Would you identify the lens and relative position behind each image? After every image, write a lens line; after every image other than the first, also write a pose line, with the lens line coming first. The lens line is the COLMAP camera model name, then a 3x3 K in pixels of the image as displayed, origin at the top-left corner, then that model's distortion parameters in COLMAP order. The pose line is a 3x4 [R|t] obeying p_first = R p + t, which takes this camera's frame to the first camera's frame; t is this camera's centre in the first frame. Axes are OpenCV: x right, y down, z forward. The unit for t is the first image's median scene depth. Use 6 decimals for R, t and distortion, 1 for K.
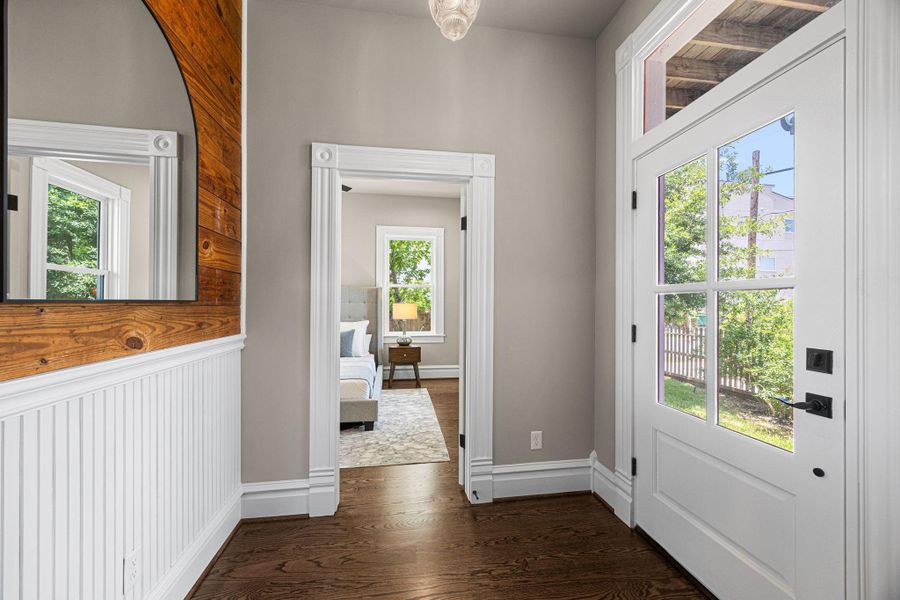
lens RADIAL K [[361.3, 0, 450.0], [0, 361.3, 300.0], [0, 0, 1]] dist [-0.000607, -0.000129]
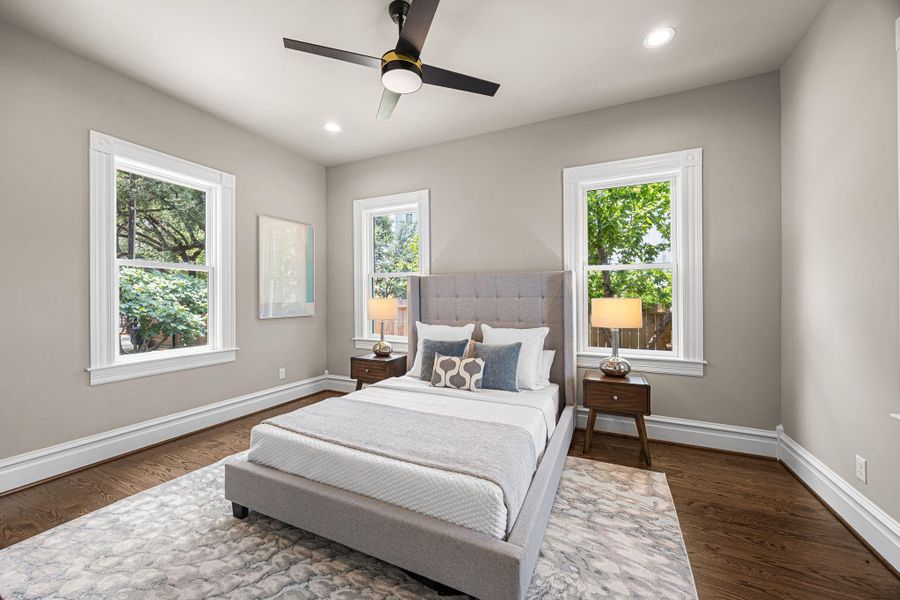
lens RADIAL K [[333.6, 0, 446.2], [0, 333.6, 295.0], [0, 0, 1]] dist [0.000251, 0.000004]
pose [[0.809995, -0.004950, -0.586416, -0.037581], [0.007044, 0.999974, 0.001289, 0.001176], [0.586394, -0.005174, 0.810009, 0.444215]]
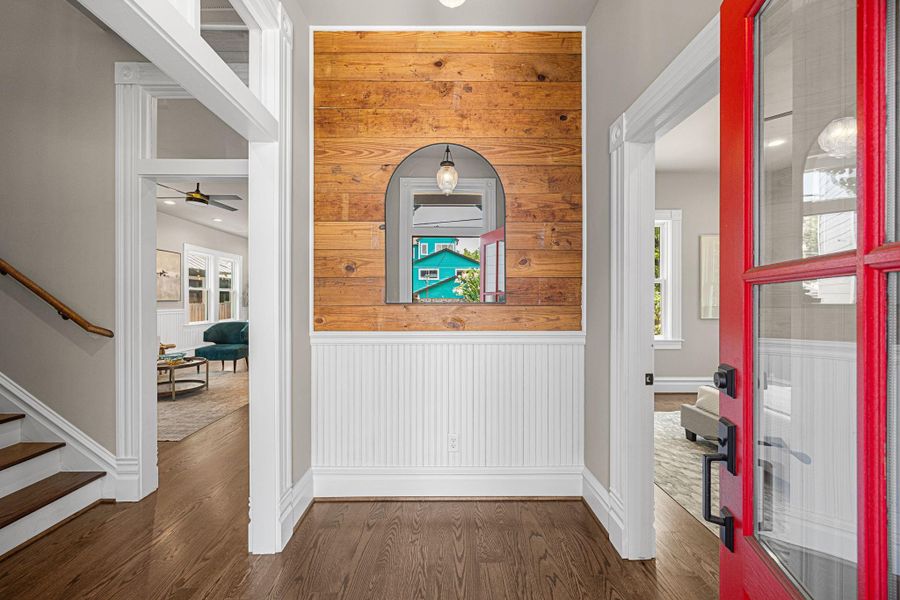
lens RADIAL K [[353.2, 0, 450.0], [0, 353.2, 300.0], [0, 0, 1]] dist [0.000831, 0.000053]
pose [[-0.170496, 0.000017, -0.985358, 0.227801], [0.007542, 0.999971, -0.001288, -0.002494], [0.985330, -0.007651, -0.170491, 0.307854]]
